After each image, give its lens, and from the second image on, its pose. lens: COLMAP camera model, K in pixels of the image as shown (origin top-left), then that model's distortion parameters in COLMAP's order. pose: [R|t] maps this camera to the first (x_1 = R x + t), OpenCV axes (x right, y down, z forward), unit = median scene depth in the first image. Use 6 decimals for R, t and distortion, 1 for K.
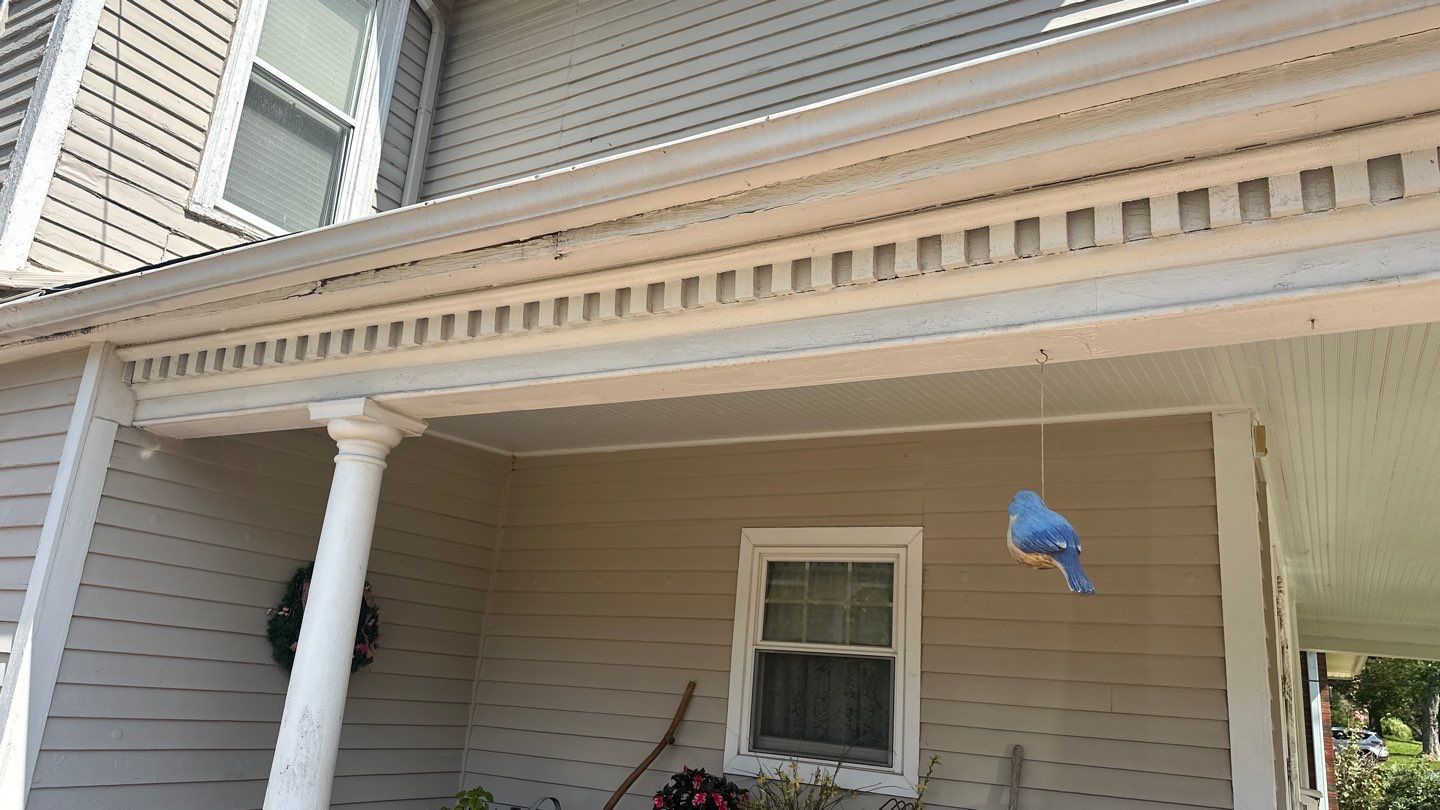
lens RADIAL K [[1016.5, 0, 726.9], [0, 1016.5, 411.2], [0, 0, 1]] dist [0.005874, -0.012670]
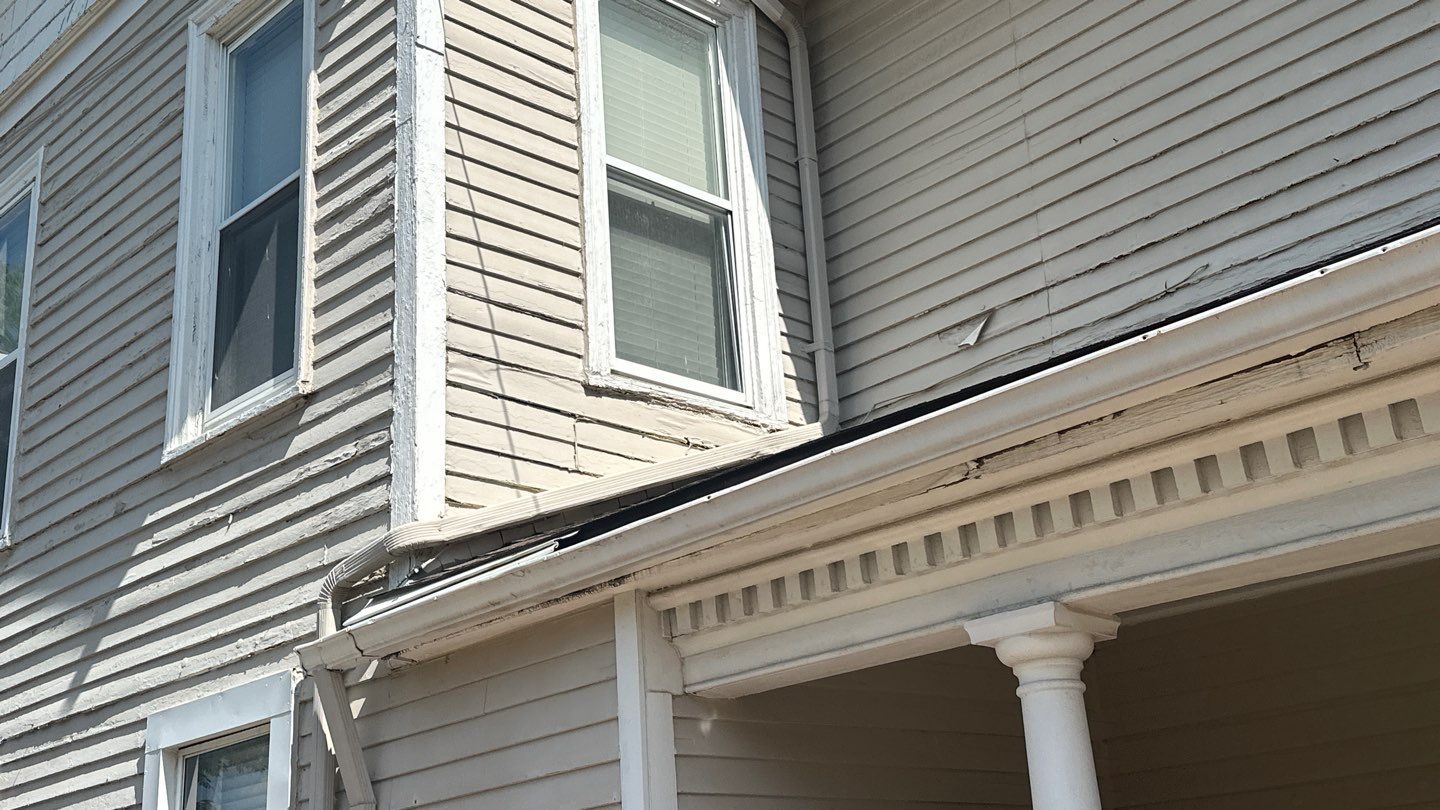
lens RADIAL K [[1654.3, 0, 723.4], [0, 1654.3, 414.5], [0, 0, 1]] dist [0.137392, 0.000000]
pose [[0.947273, -0.221752, -0.231301, -0.179049], [0.207901, 0.974626, -0.082952, -0.062180], [0.243827, 0.030491, 0.969339, -0.151370]]
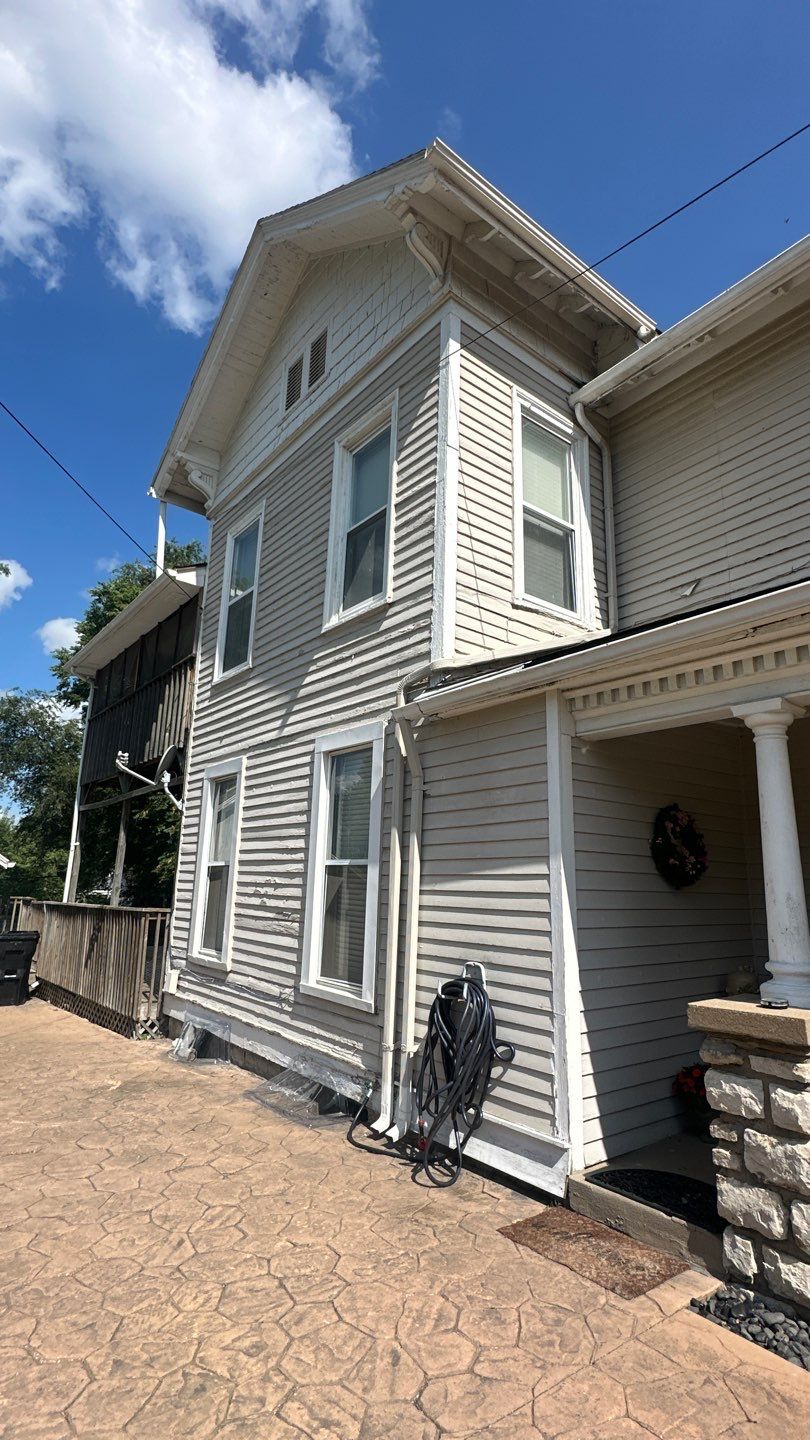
lens RADIAL K [[713.7, 0, 412.0], [0, 713.7, 719.6], [0, 0, 1]] dist [0.013489, -0.000260]
pose [[0.923467, -0.138706, -0.357729, -0.322507], [0.148586, 0.988899, 0.000133, -0.041803], [0.353739, -0.053276, 0.933826, -0.154766]]
